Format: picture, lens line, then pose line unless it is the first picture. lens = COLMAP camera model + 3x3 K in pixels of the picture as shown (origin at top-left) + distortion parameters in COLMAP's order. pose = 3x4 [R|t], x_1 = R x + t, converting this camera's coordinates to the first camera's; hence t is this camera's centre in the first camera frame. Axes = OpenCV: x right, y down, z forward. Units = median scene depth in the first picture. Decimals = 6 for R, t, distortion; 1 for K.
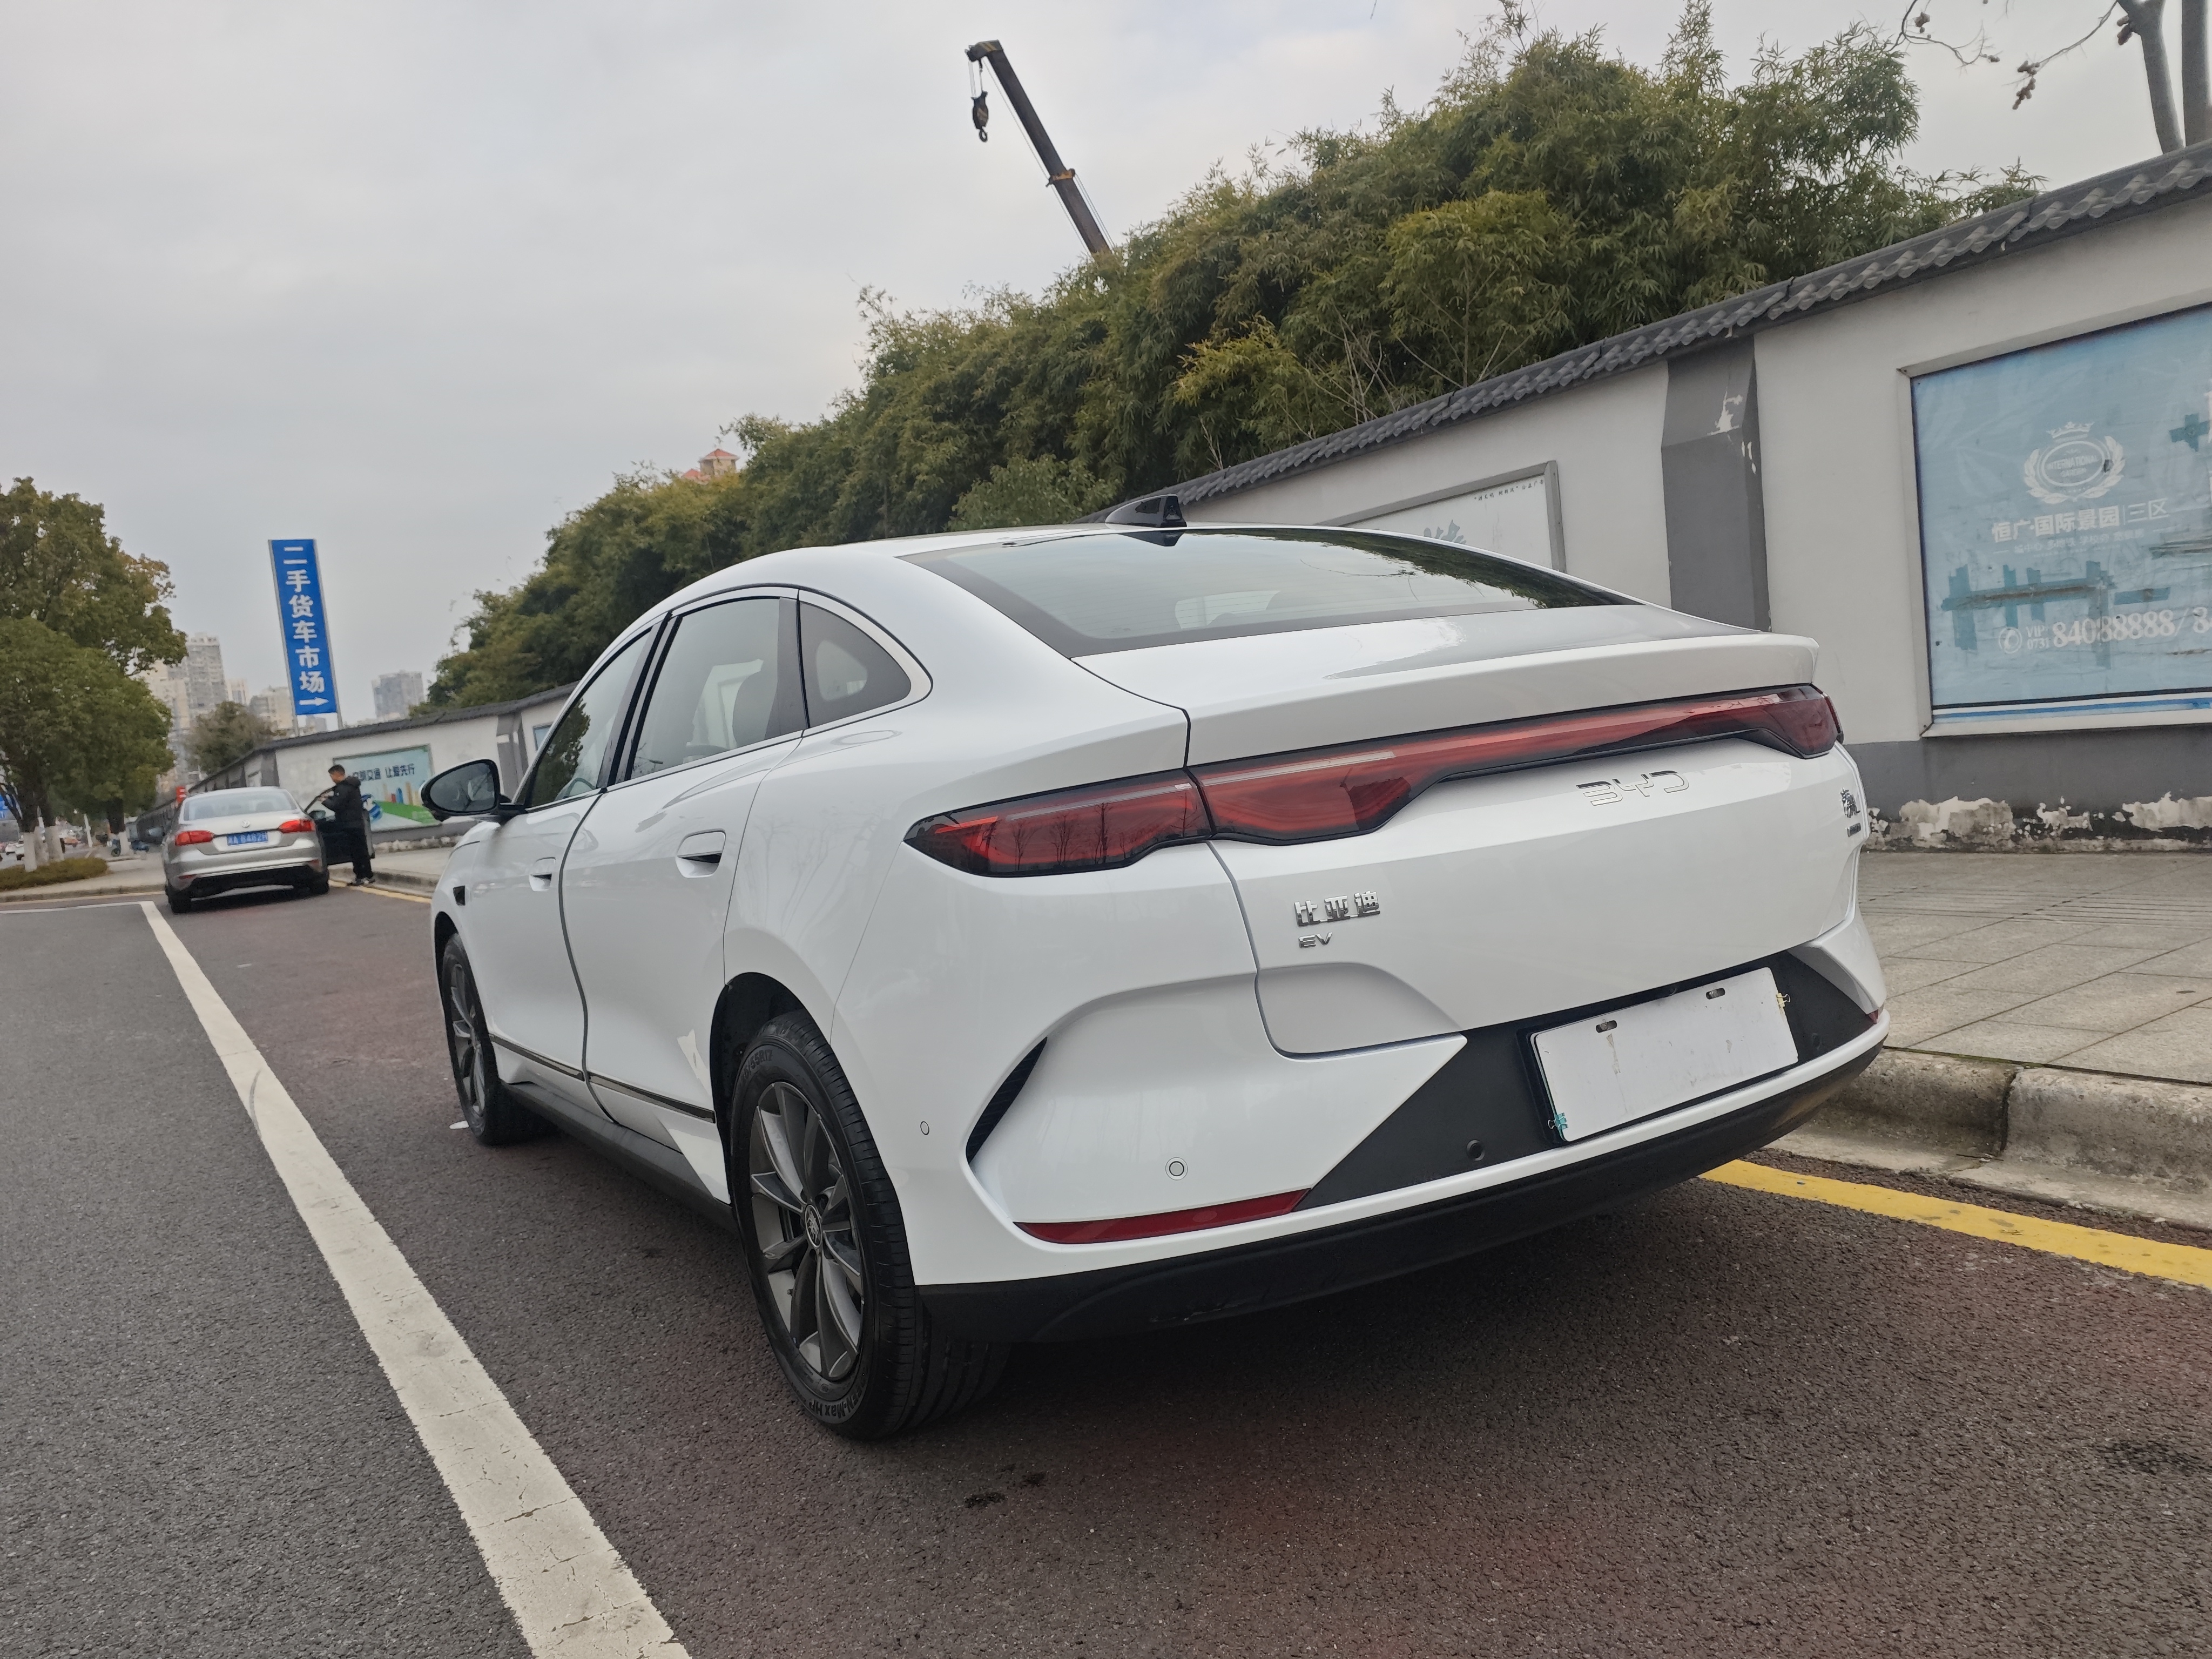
lens RADIAL K [[1590.2, 0, 1098.4], [0, 1590.2, 826.3], [0, 0, 1]] dist [0.028480, -0.029227]
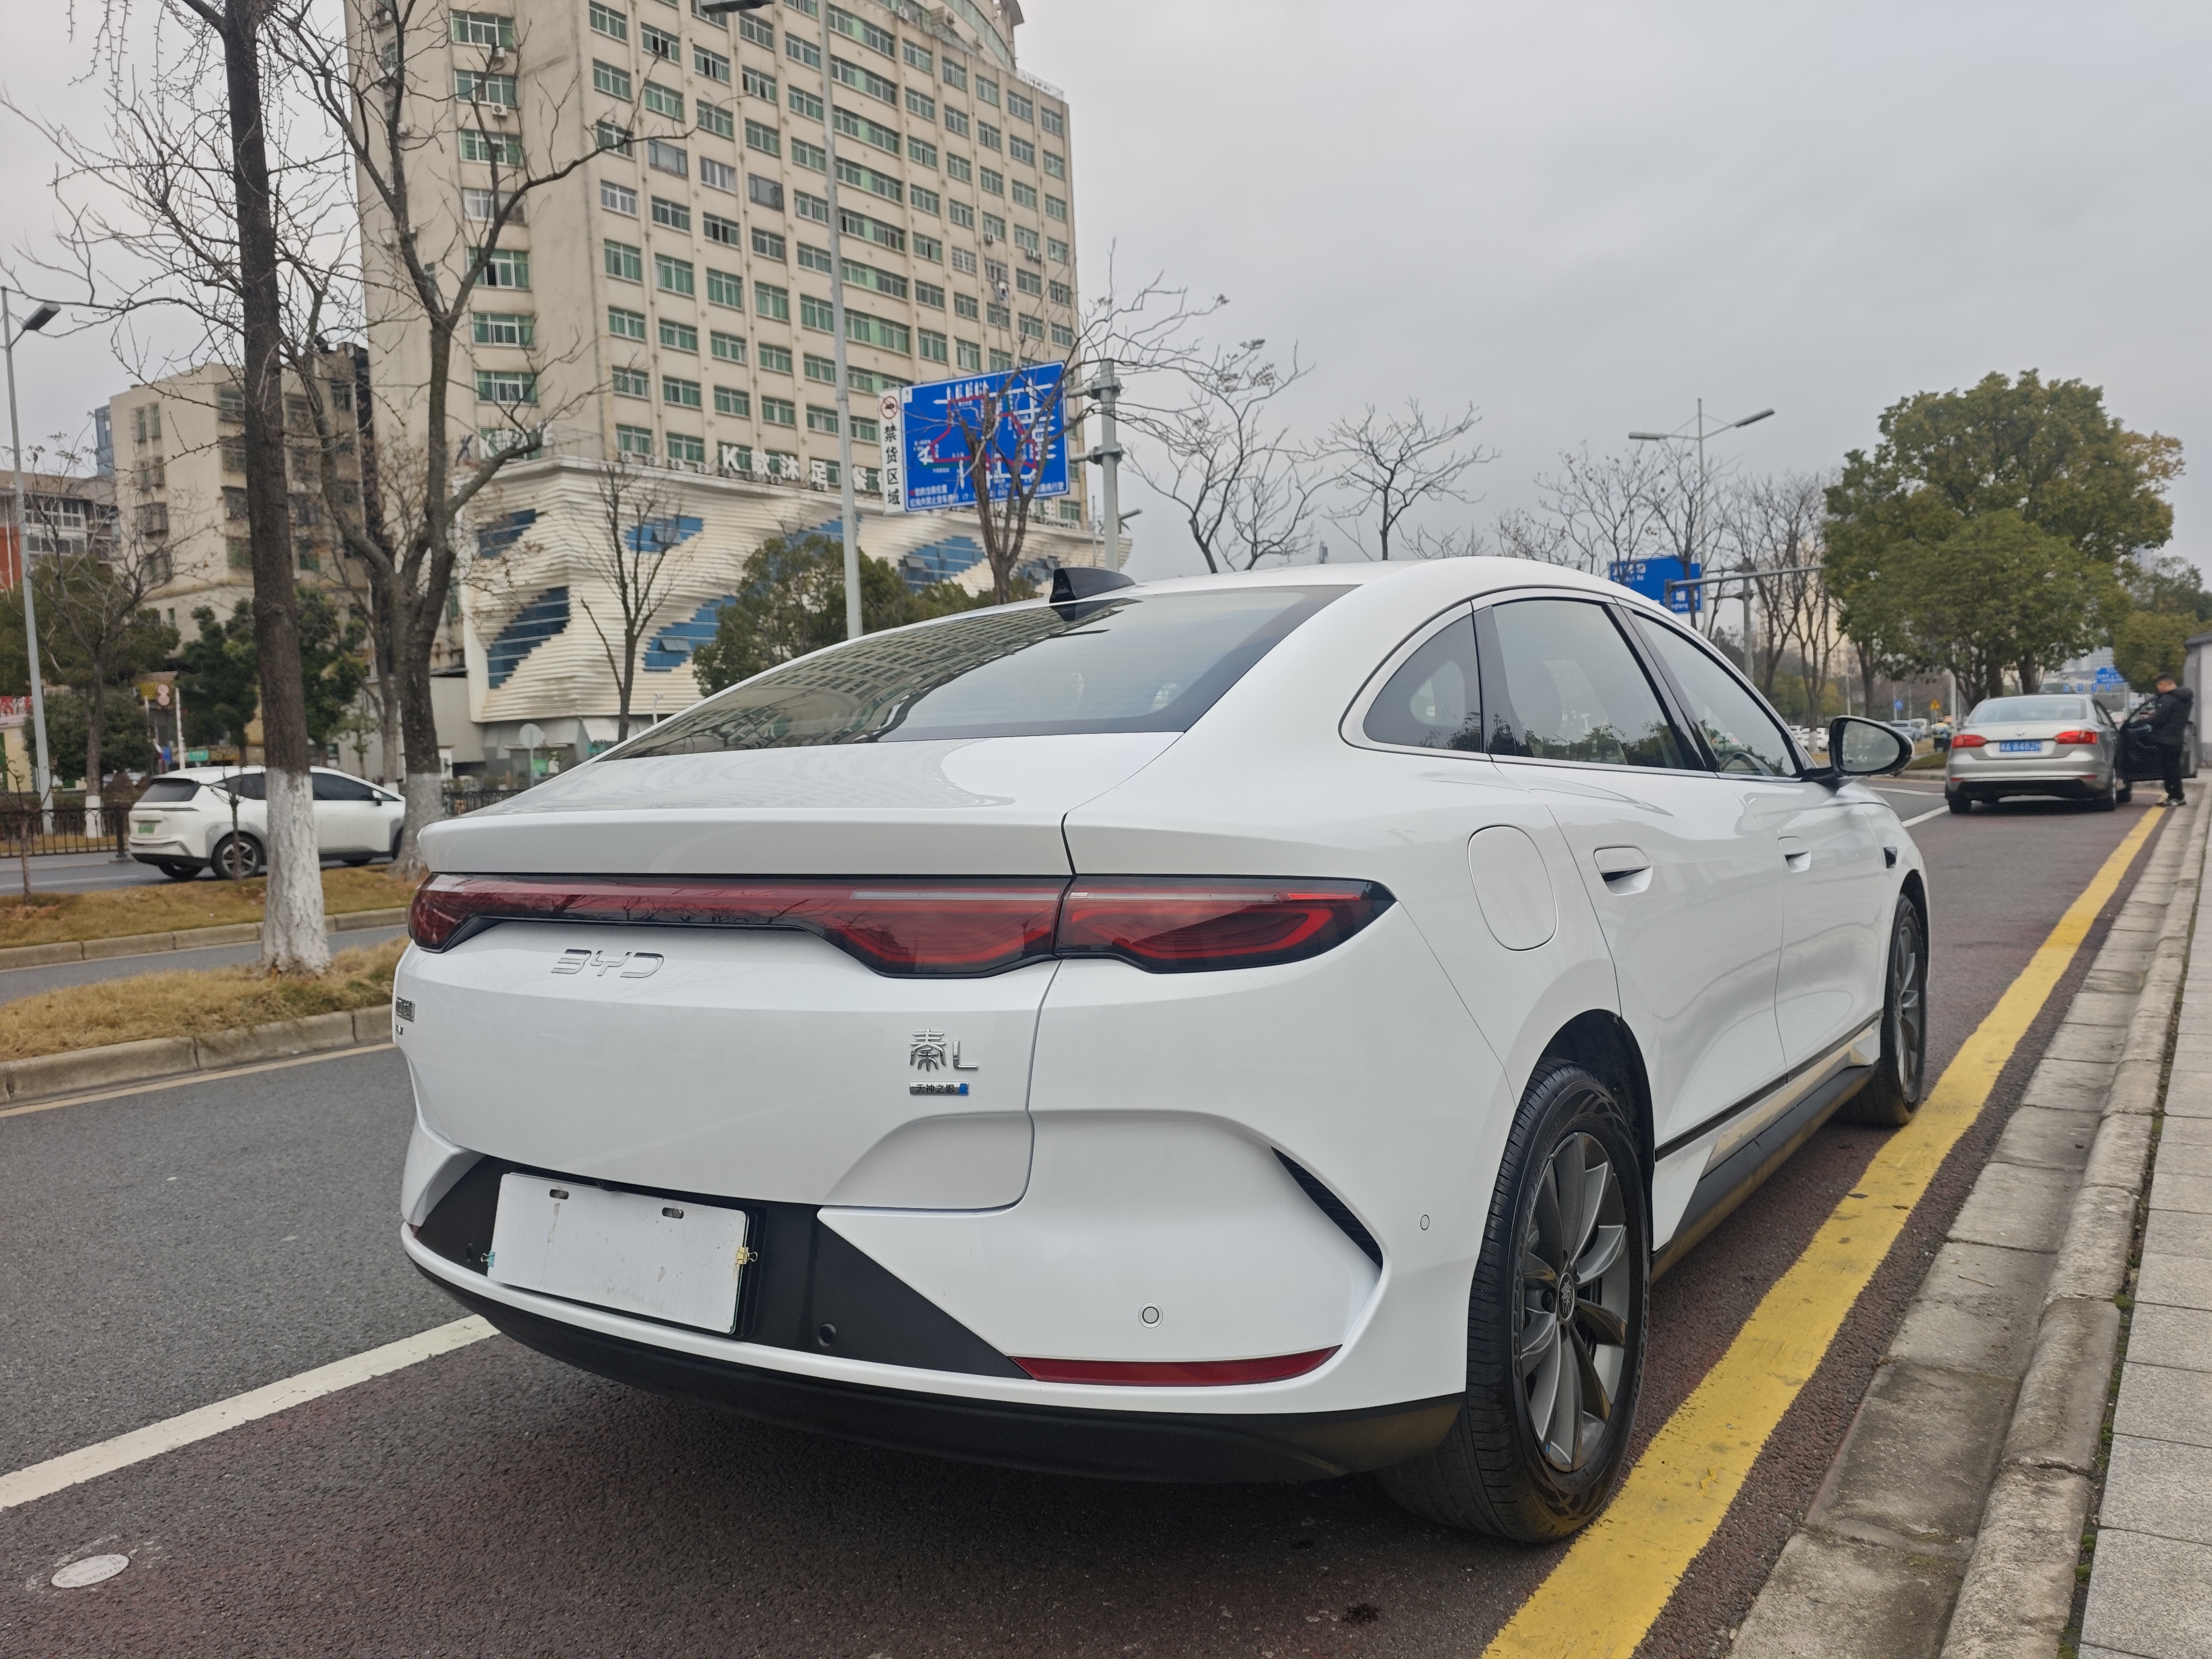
lens RADIAL K [[1590.2, 0, 1096.2], [0, 1590.2, 812.0], [0, 0, 1]] dist [0.028480, -0.029227]
pose [[0.391606, 0.120876, -0.912159, 0.176595], [-0.056776, 0.992619, 0.107163, -0.031396], [0.918380, 0.009823, 0.395578, 0.121393]]
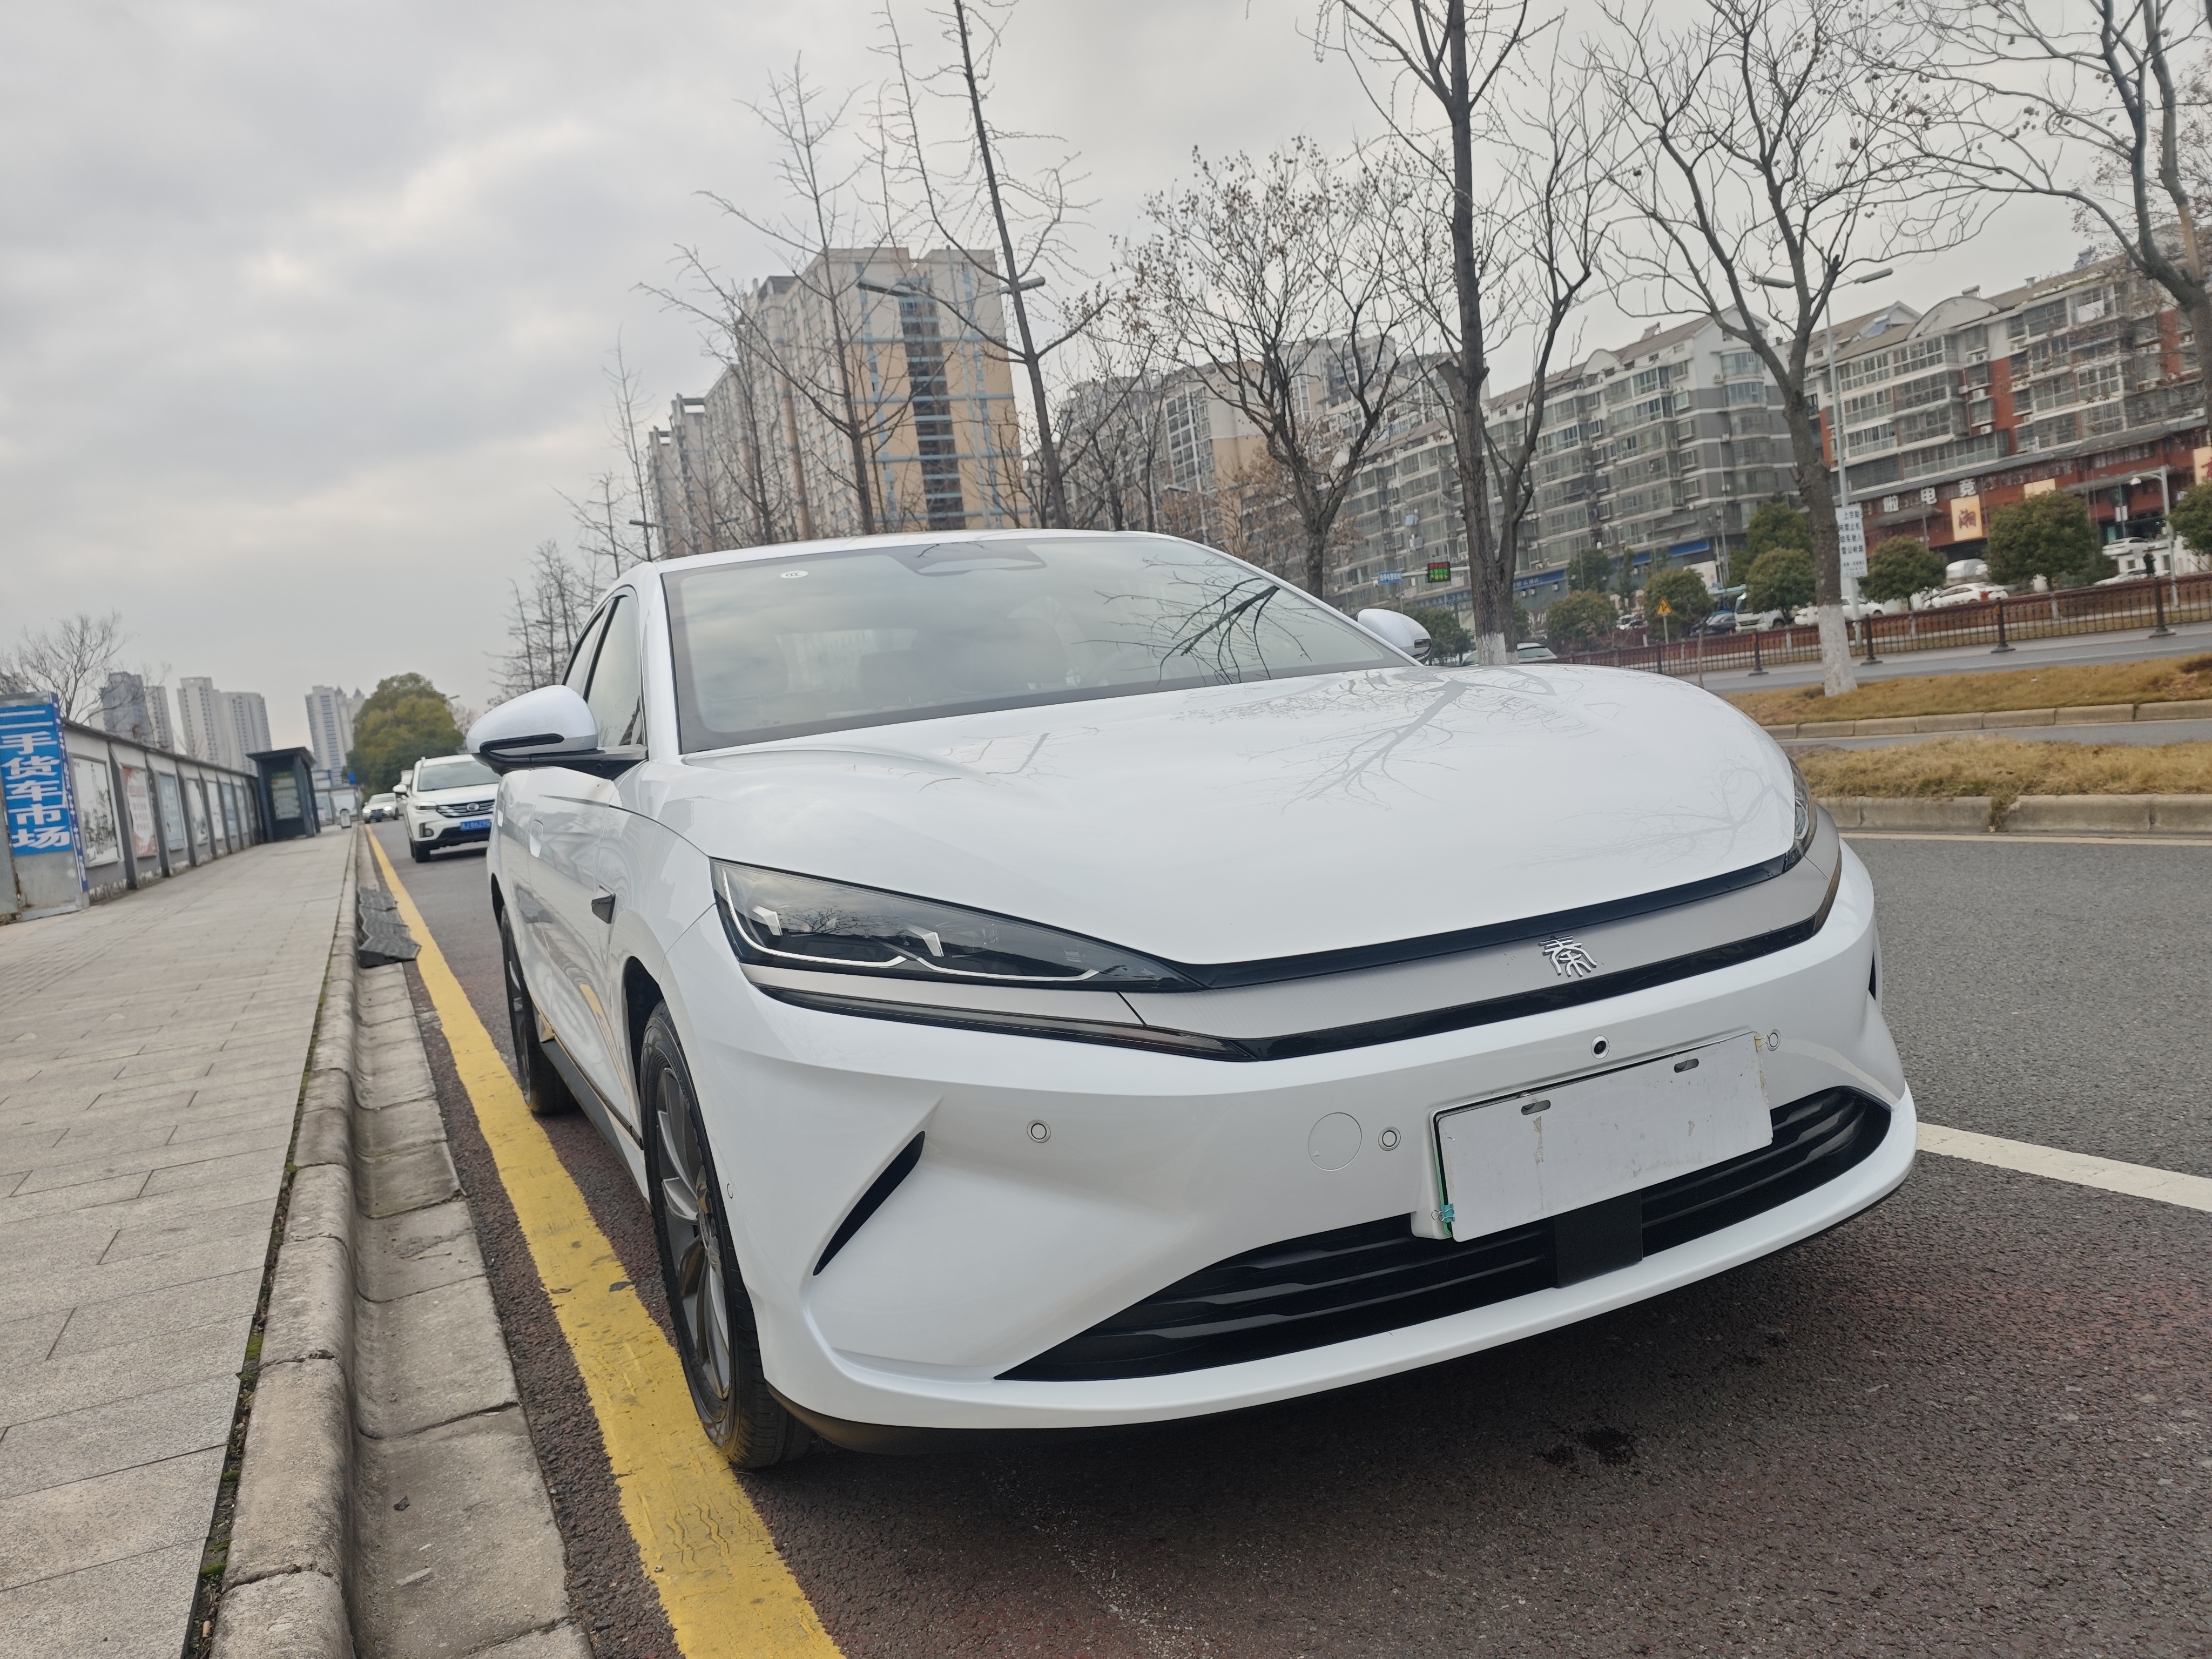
lens RADIAL K [[1590.2, 0, 1057.4], [0, 1590.2, 855.5], [0, 0, 1]] dist [0.028480, -0.029227]
pose [[-0.963513, 0.217928, 0.155403, -0.088304], [0.238080, 0.963100, 0.125524, -0.016141], [-0.122314, 0.157943, -0.979844, 0.503561]]
